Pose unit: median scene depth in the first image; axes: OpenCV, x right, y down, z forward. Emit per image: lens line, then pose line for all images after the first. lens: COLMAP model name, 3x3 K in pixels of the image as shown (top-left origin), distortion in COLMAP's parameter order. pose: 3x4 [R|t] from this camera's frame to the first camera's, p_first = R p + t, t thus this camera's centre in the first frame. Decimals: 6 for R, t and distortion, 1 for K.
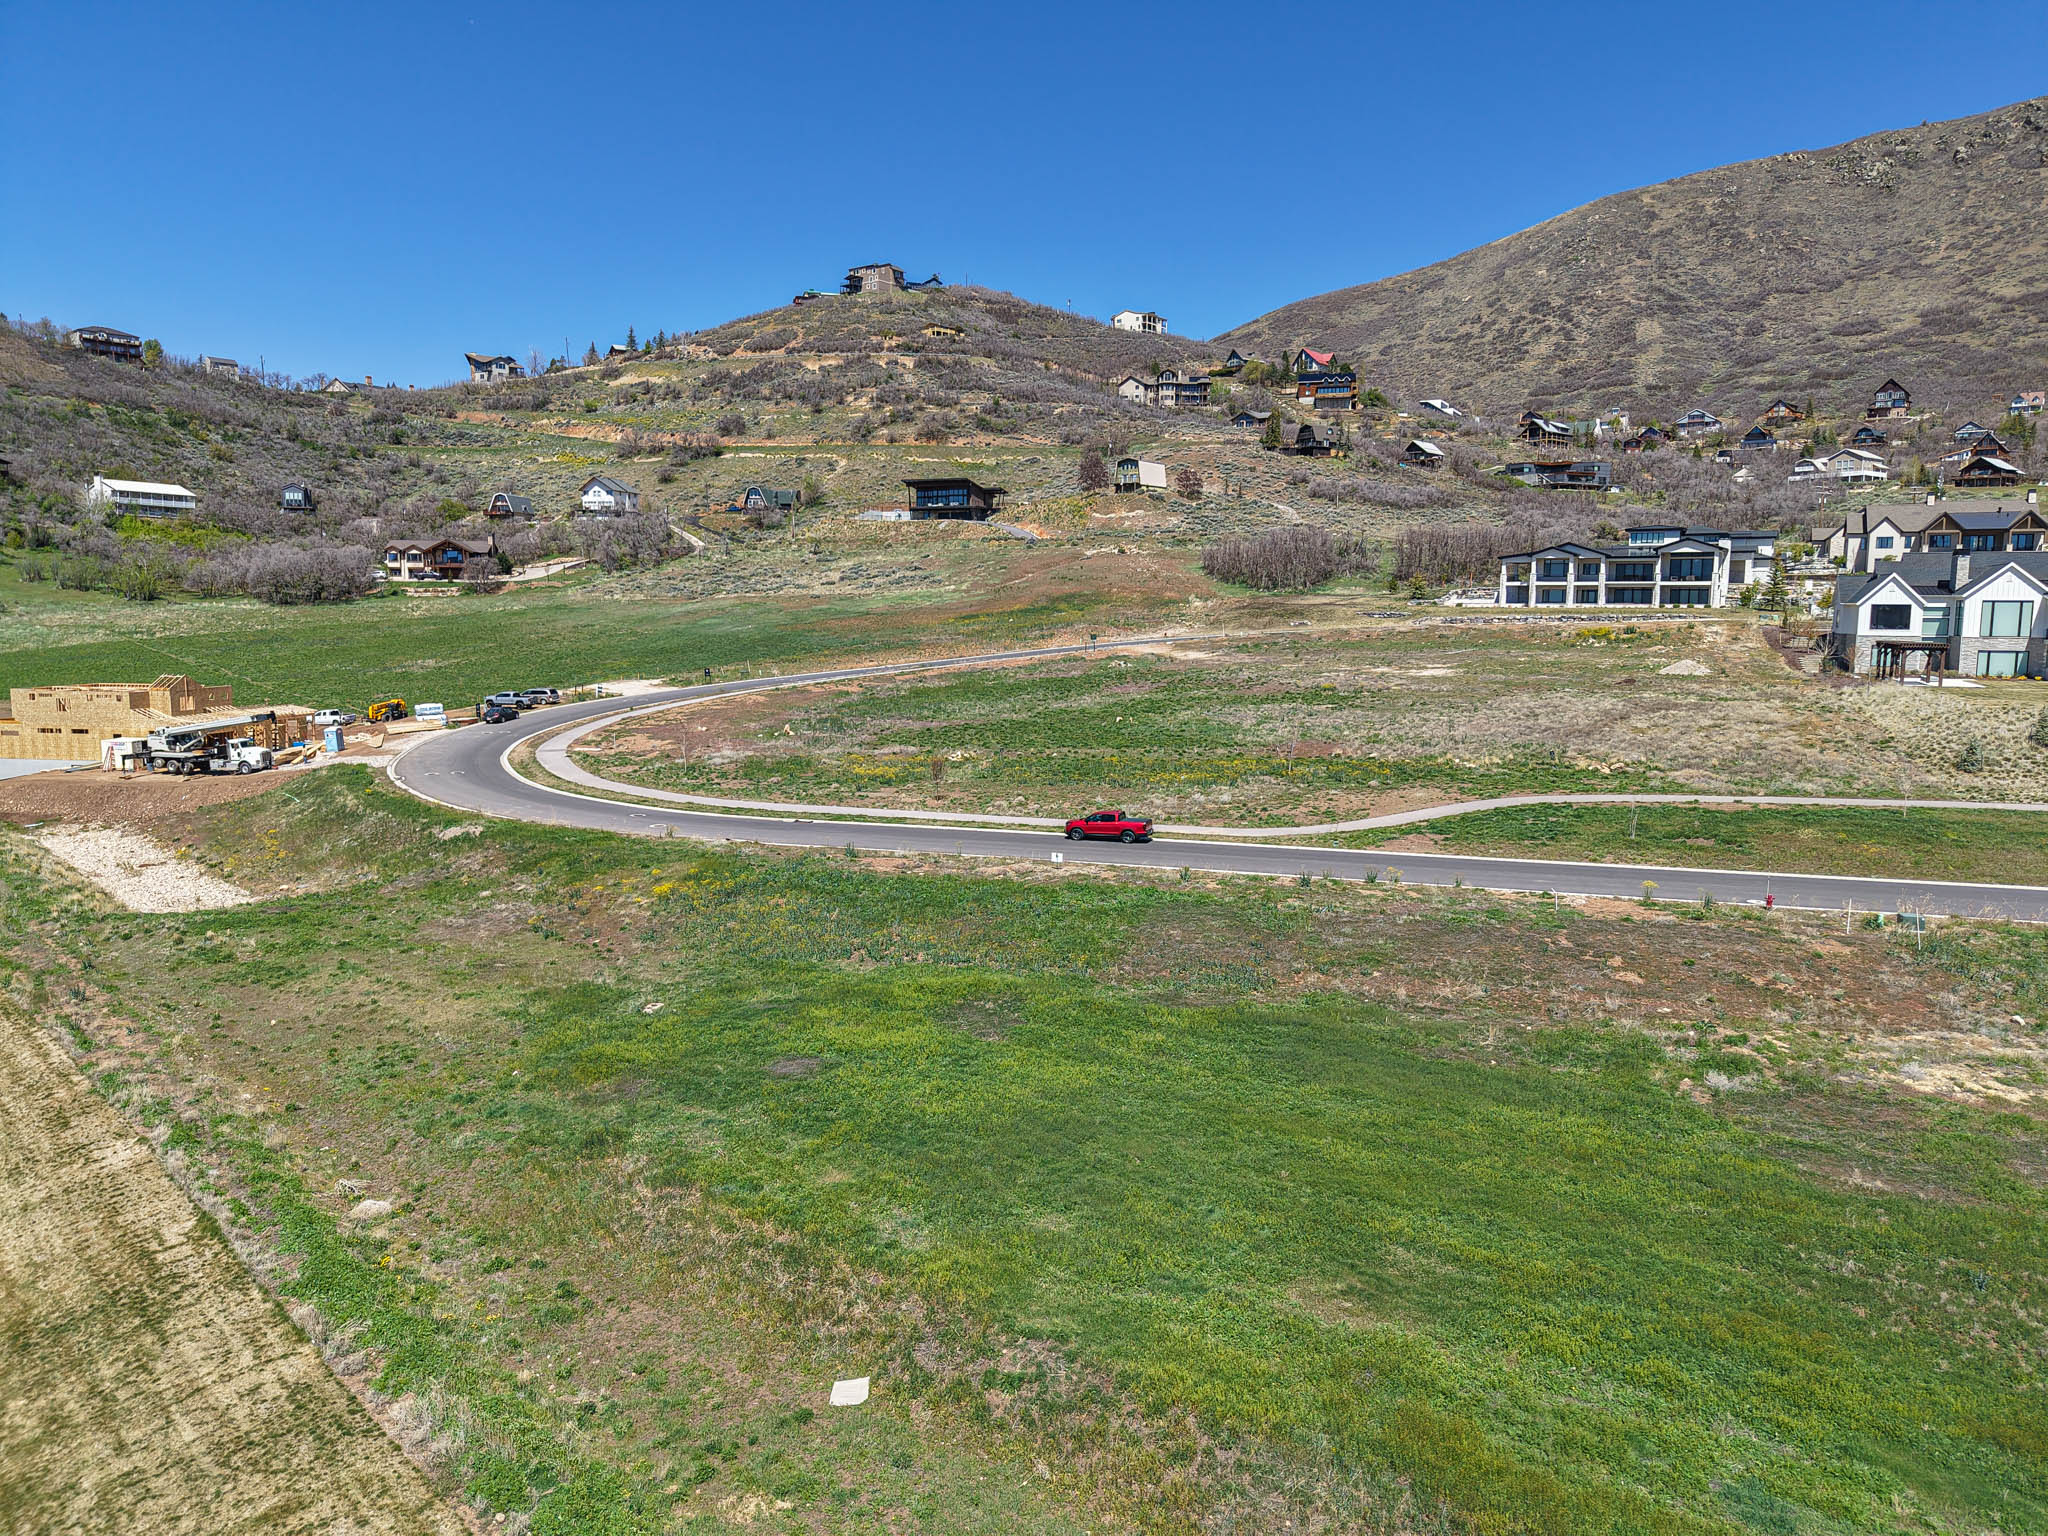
lens RADIAL K [[1369.9, 0, 1024.0], [0, 1369.9, 768.0], [0, 0, 1]] dist [0.016114, -0.012677]
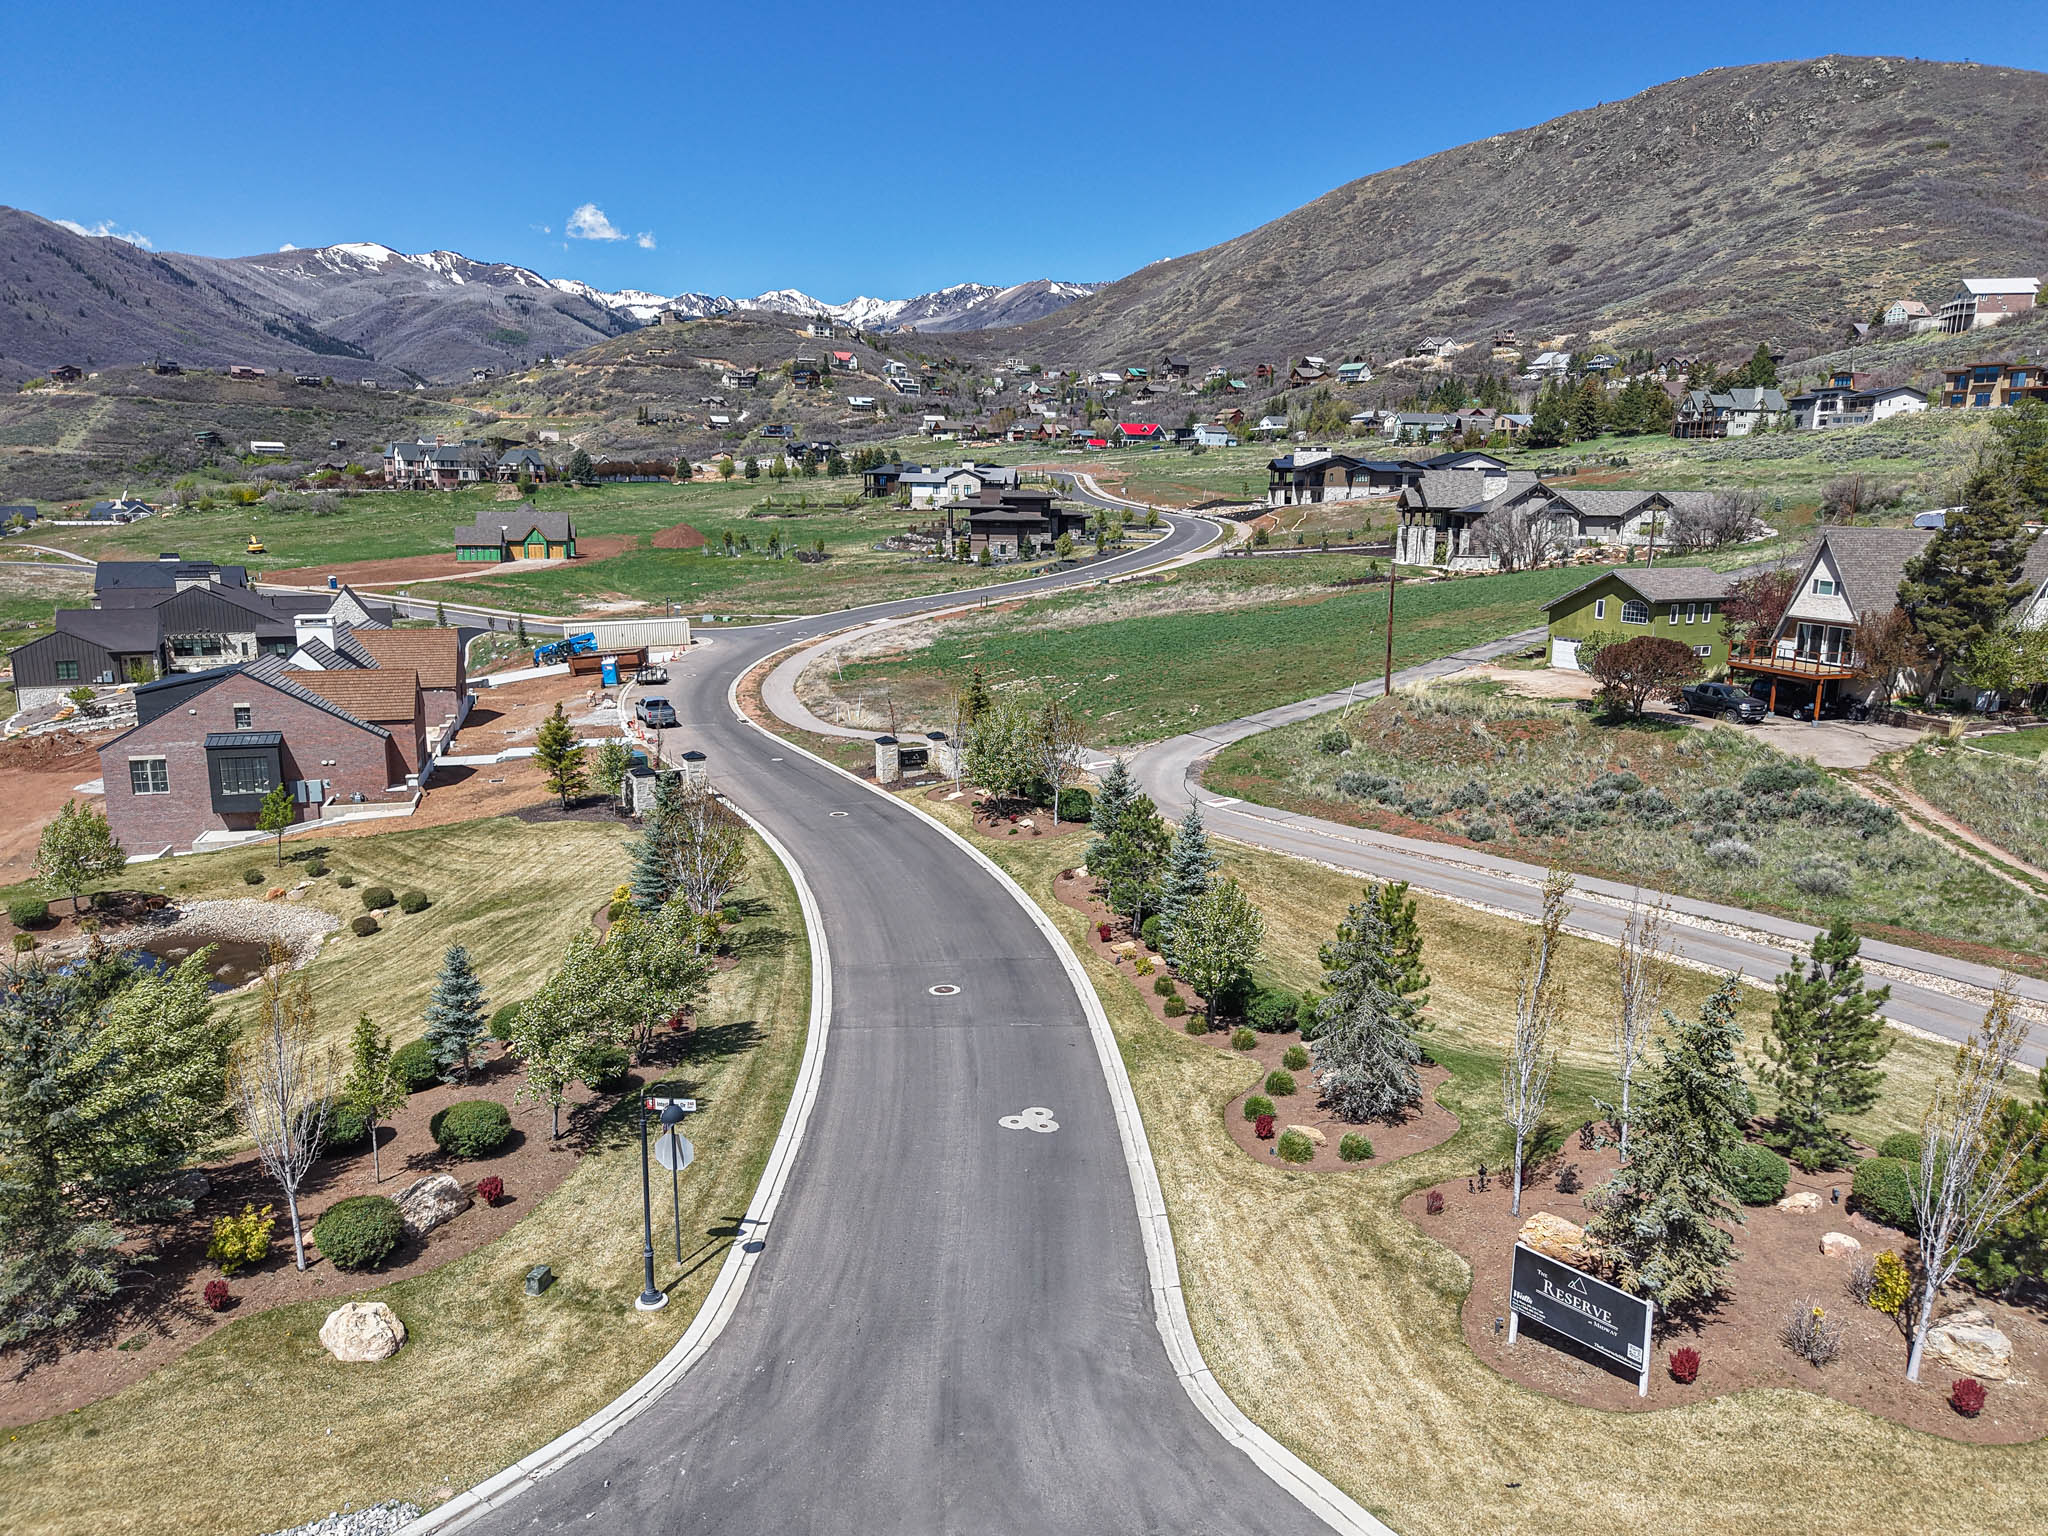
lens RADIAL K [[1389.8, 0, 1024.0], [0, 1389.8, 768.0], [0, 0, 1]] dist [0.008059, -0.004704]
pose [[0.929013, 0.080571, -0.361170, 1.405551], [-0.050921, 0.994558, 0.090890, 0.094215], [0.366528, -0.066047, 0.928060, -0.861648]]
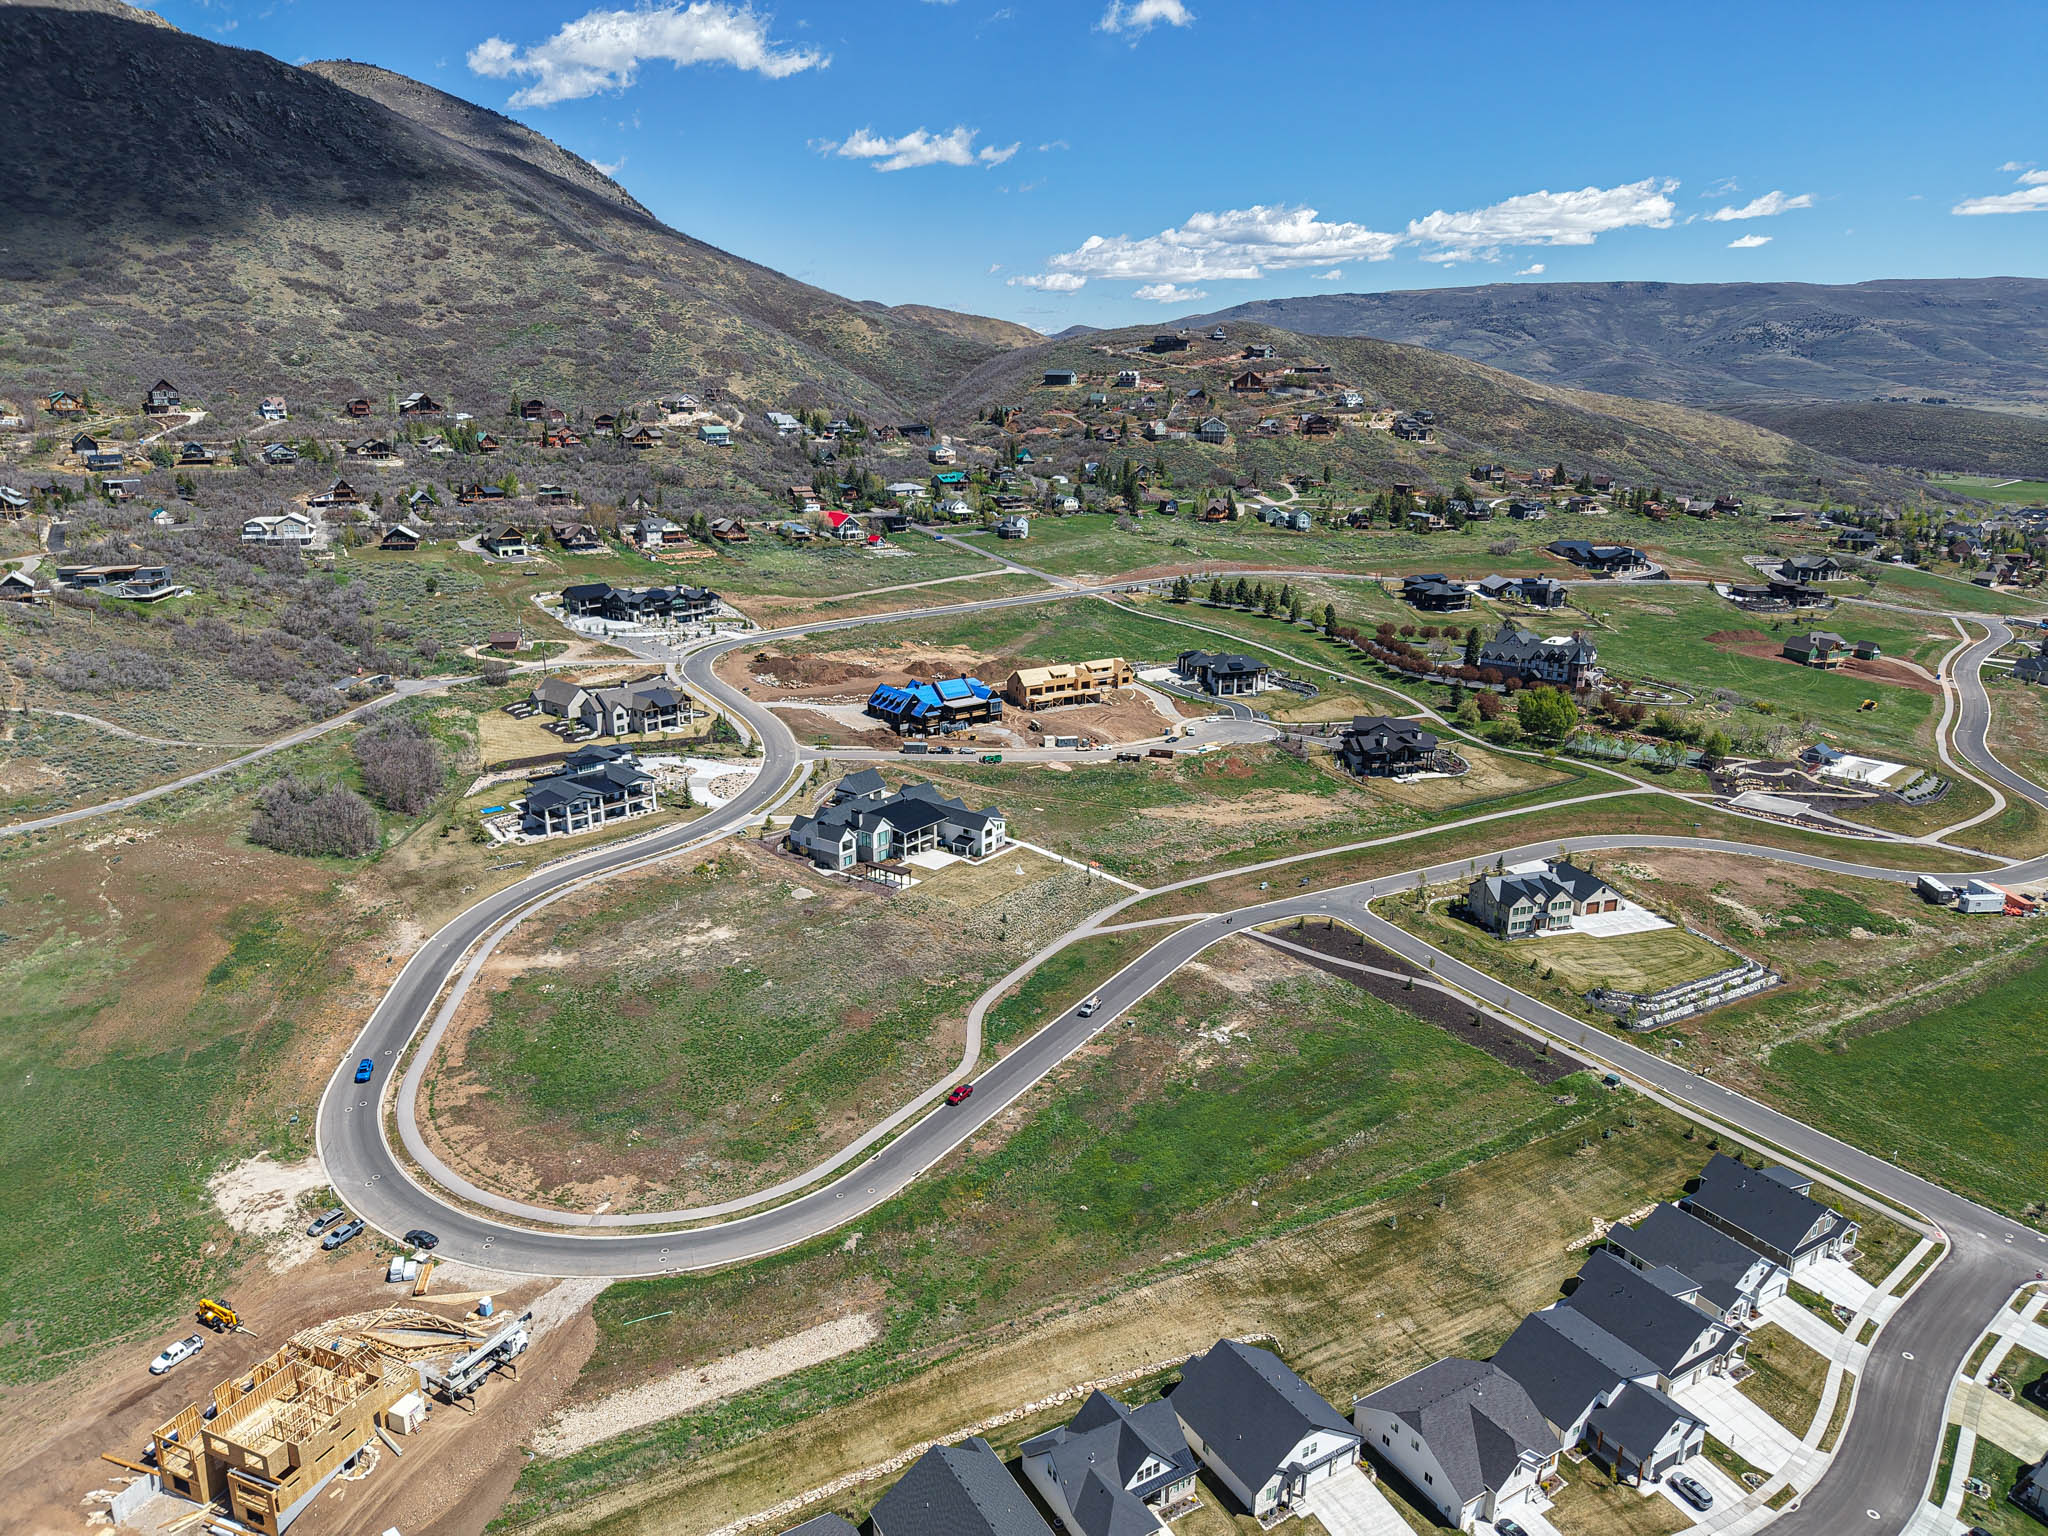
lens RADIAL K [[1369.9, 0, 1024.0], [0, 1369.9, 768.0], [0, 0, 1]] dist [0.016114, -0.012677]
pose [[0.251214, -0.277454, 0.927314, -0.423582], [0.107723, 0.960099, 0.258081, -0.239059], [-0.961919, 0.035060, 0.271078, 0.017818]]
